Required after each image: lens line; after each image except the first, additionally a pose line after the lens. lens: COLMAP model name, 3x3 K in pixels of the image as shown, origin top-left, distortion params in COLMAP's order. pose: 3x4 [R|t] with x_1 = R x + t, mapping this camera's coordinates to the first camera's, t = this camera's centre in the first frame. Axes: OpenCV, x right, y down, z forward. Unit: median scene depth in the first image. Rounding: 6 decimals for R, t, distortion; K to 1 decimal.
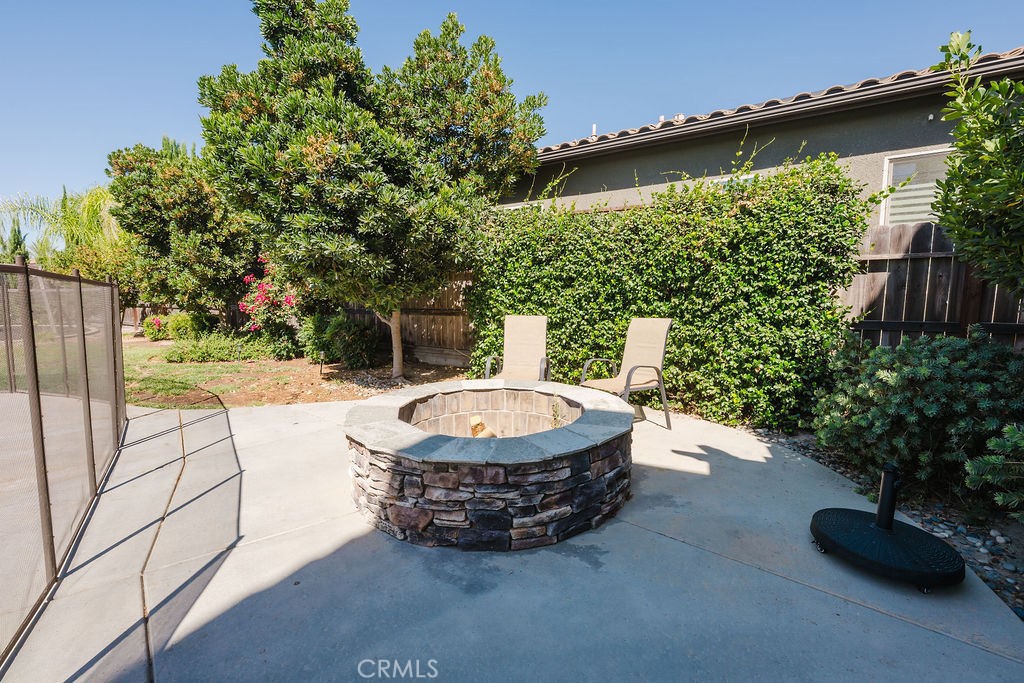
lens RADIAL K [[430.6, 0, 511.4], [0, 430.6, 341.4], [0, 0, 1]] dist [-0.000272, 0.001668]
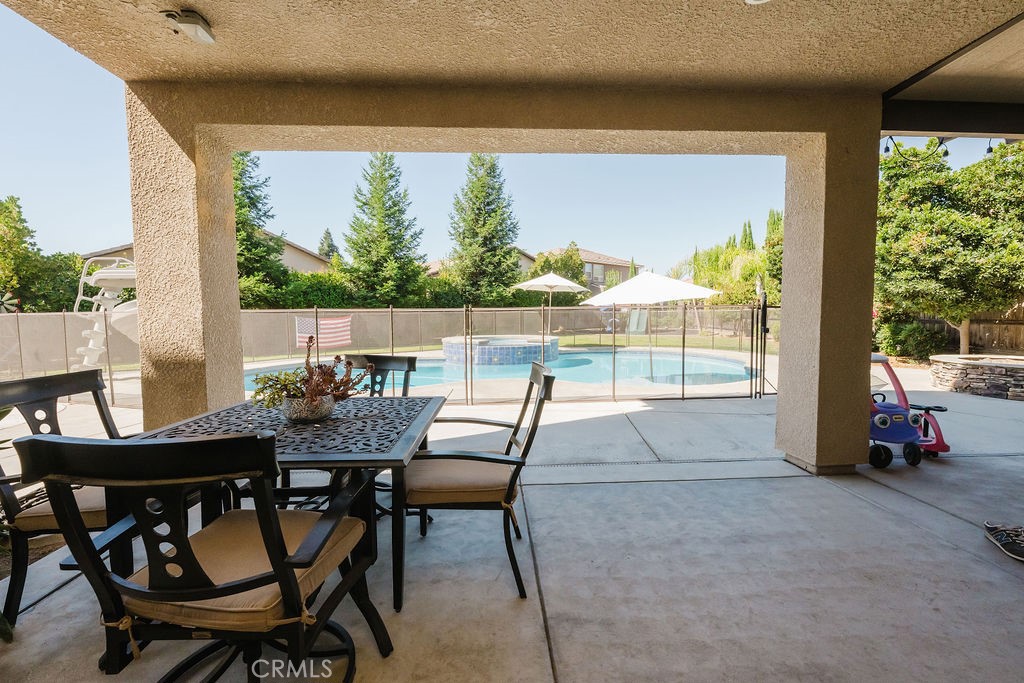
lens RADIAL K [[430.6, 0, 513.3], [0, 430.6, 336.9], [0, 0, 1]] dist [-0.000272, 0.001668]
pose [[0.465927, 0.043402, -0.883758, 0.380138], [-0.085058, 0.996368, 0.004089, 0.132550], [0.880726, 0.073265, 0.467926, -1.255348]]
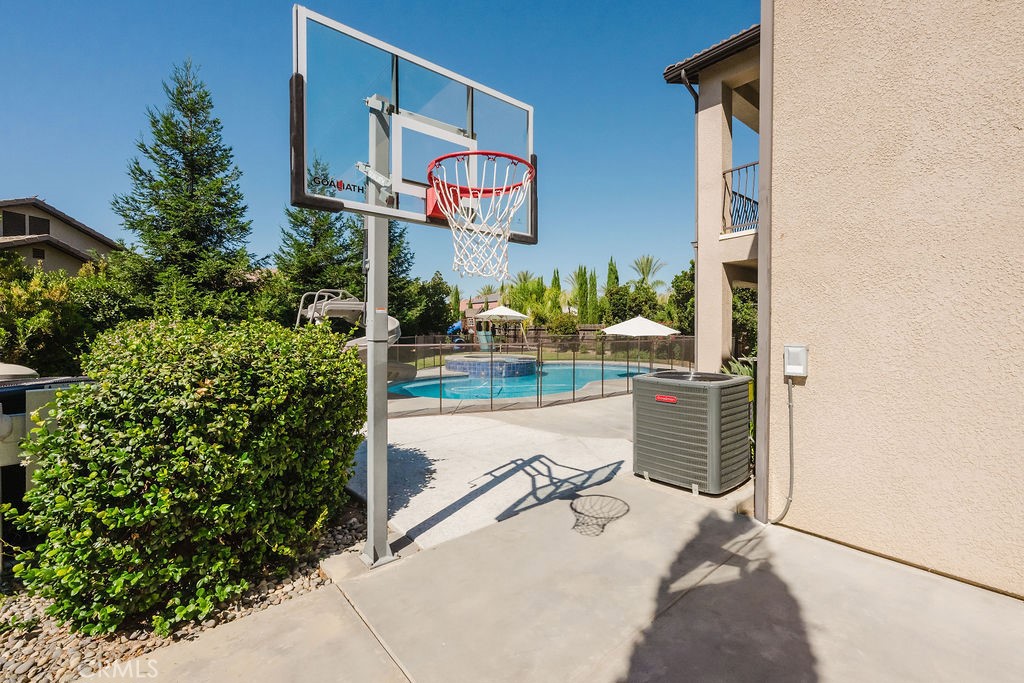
lens RADIAL K [[430.6, 0, 501.1], [0, 430.6, 338.5], [0, 0, 1]] dist [-0.000272, 0.001668]
pose [[0.894136, 0.016828, -0.447479, -0.332580], [-0.053412, 0.996167, -0.069264, 0.233650], [0.444599, 0.085832, 0.891608, -2.878119]]
